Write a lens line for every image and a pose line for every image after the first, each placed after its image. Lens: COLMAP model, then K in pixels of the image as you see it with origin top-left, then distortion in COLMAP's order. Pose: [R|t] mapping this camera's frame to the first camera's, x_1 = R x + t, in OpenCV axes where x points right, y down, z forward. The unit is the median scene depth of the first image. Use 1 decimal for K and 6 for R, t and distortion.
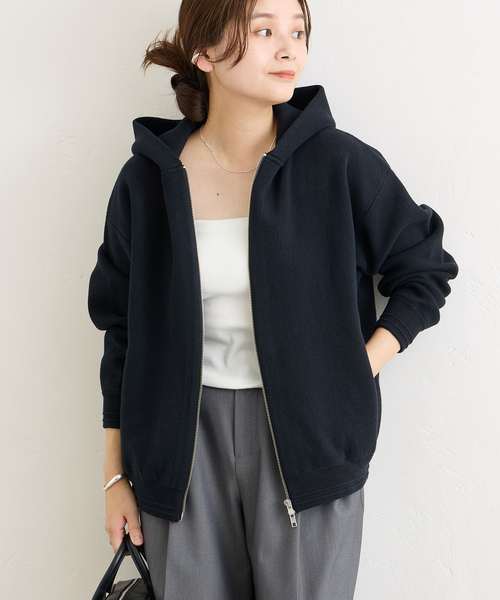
lens RADIAL K [[1677.5, 0, 250.1], [0, 1677.5, 299.9], [0, 0, 1]] dist [-0.423202, 0.000000]
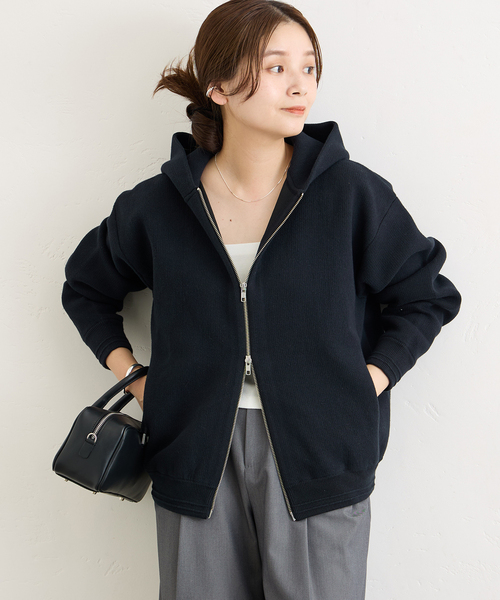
lens RADIAL K [[1798.3, 0, 246.6], [0, 1798.3, 304.2], [0, 0, 1]] dist [1.227339, 0.000000]
pose [[0.999952, 0.004422, -0.008731, 0.000549], [-0.004455, 0.999983, -0.003769, -0.008387], [0.008715, 0.003808, 0.999955, -0.150758]]
